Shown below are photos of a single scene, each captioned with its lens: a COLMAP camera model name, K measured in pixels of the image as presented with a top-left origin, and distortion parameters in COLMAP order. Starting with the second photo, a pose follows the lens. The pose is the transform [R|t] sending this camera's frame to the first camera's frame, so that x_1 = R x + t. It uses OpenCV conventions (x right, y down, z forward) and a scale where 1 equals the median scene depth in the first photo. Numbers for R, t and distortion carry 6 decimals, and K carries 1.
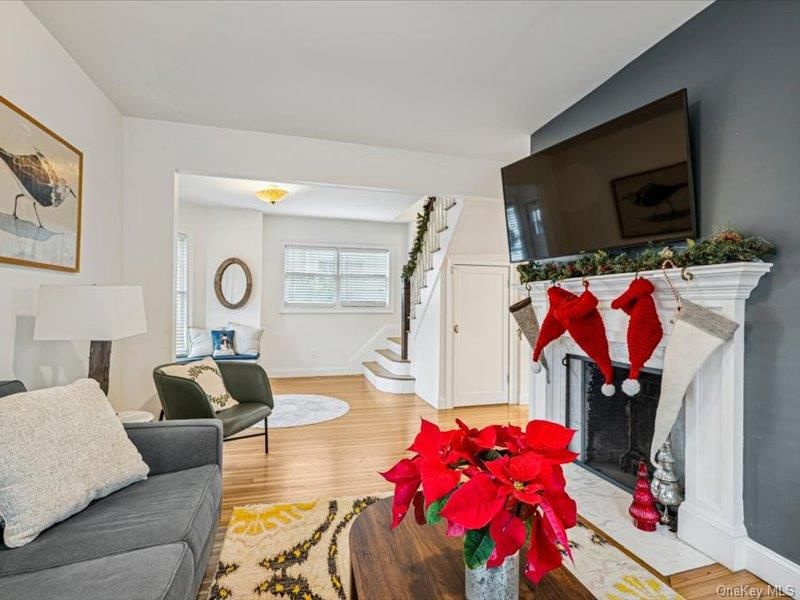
lens RADIAL K [[387.8, 0, 398.9], [0, 387.8, 298.0], [0, 0, 1]] dist [0.000880, -0.000041]
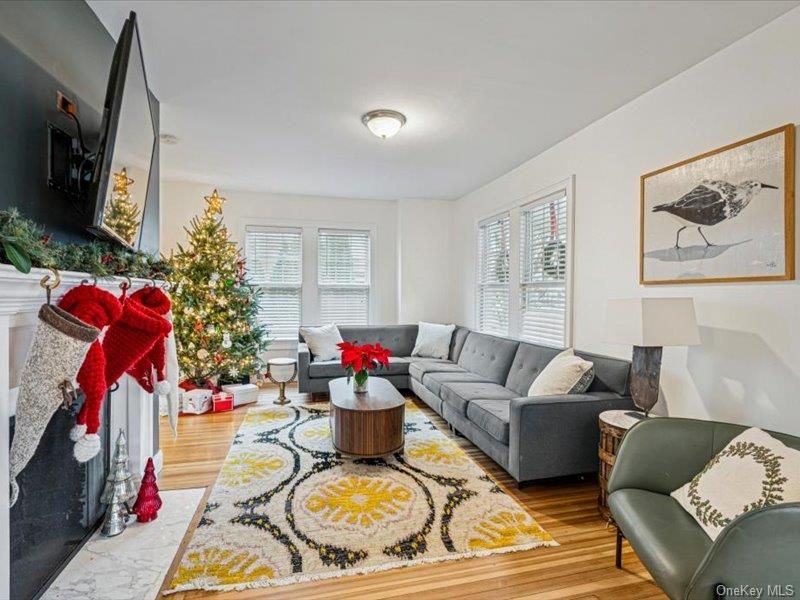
lens RADIAL K [[387.8, 0, 398.9], [0, 387.8, 298.0], [0, 0, 1]] dist [0.000880, -0.000041]
pose [[-0.999870, -0.011394, 0.011426, -0.062329], [-0.011466, 0.999914, -0.006301, -0.017535], [-0.011354, -0.006431, -0.999915, 1.958480]]
